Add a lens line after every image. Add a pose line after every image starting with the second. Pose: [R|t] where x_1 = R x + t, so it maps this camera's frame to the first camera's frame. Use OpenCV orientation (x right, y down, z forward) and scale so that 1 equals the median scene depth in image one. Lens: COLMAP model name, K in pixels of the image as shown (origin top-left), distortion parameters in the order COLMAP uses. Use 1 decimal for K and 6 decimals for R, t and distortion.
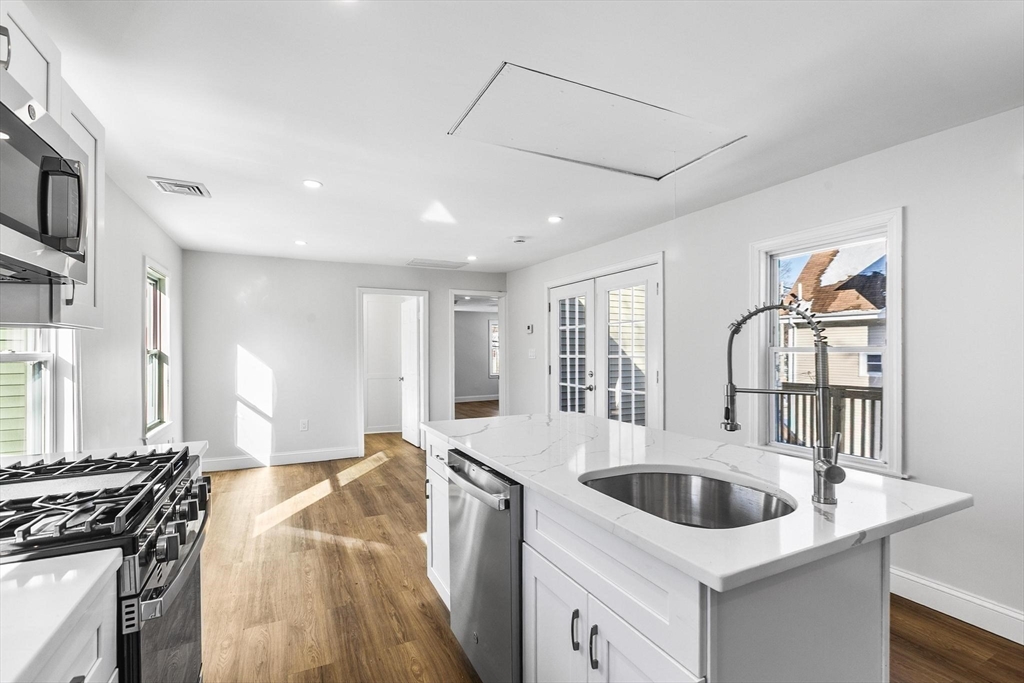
lens RADIAL K [[460.1, 0, 516.8], [0, 460.1, 353.6], [0, 0, 1]] dist [0.004937, -0.000221]
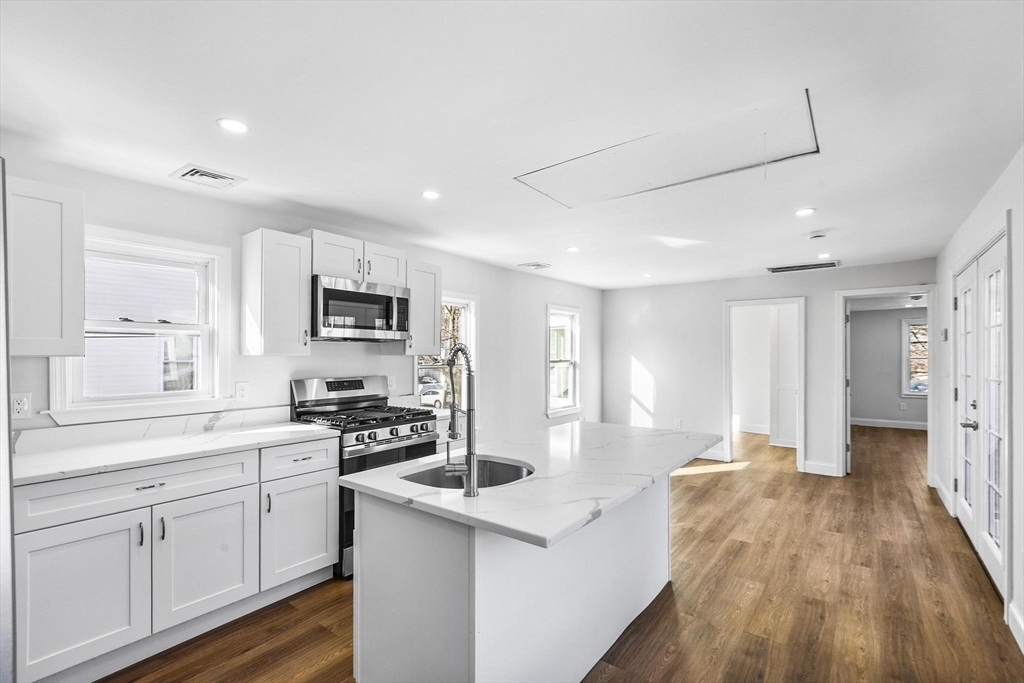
lens RADIAL K [[460.1, 0, 513.3], [0, 460.1, 349.7], [0, 0, 1]] dist [0.004937, -0.000221]
pose [[0.432010, -0.005679, -0.901851, 0.609778], [-0.006173, 0.999938, -0.009254, -0.030551], [0.901848, 0.009565, 0.431948, 0.156529]]
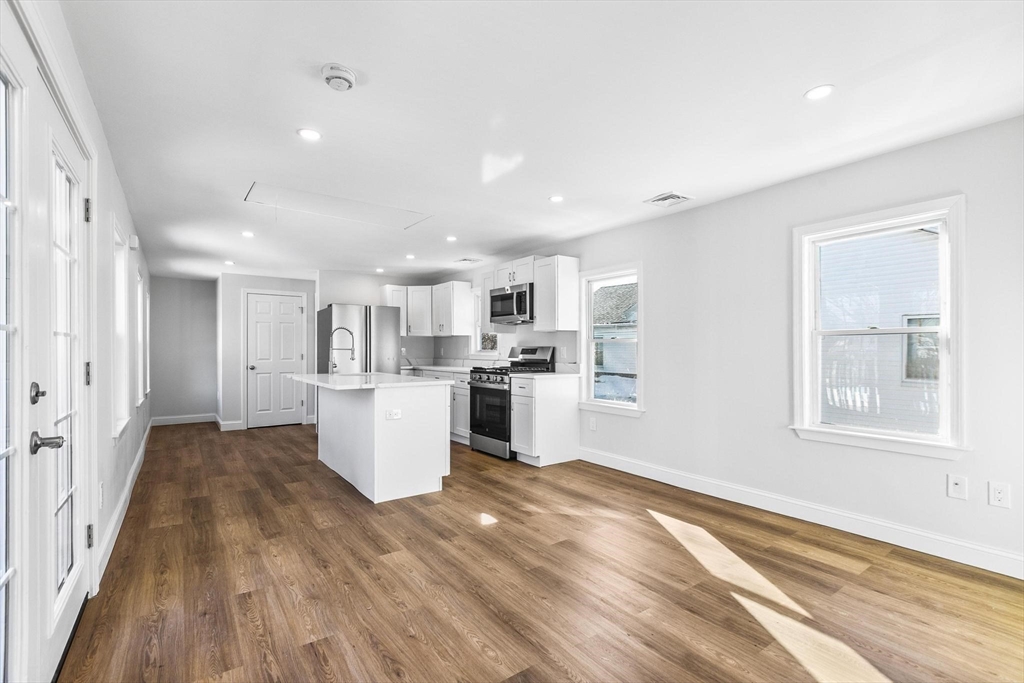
lens RADIAL K [[460.1, 0, 515.4], [0, 460.1, 348.9], [0, 0, 1]] dist [0.004937, -0.000221]
pose [[-0.987399, 0.000616, -0.158252, -0.106750], [-0.000044, 0.999991, 0.004169, 0.021297], [0.158253, 0.004123, -0.987390, 1.708227]]
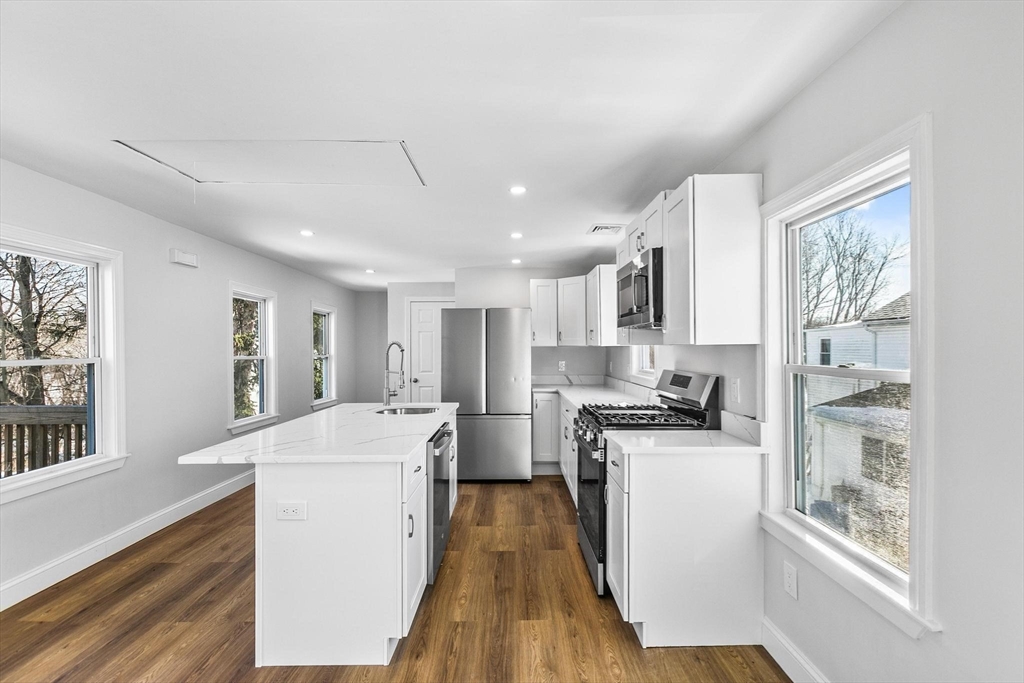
lens RADIAL K [[460.1, 0, 512.8], [0, 460.1, 348.1], [0, 0, 1]] dist [0.004937, -0.000221]
pose [[-0.893565, 0.005162, 0.448903, -0.479149], [0.008042, 0.999957, 0.004510, -0.025672], [-0.448861, 0.007640, -0.893569, 1.070530]]
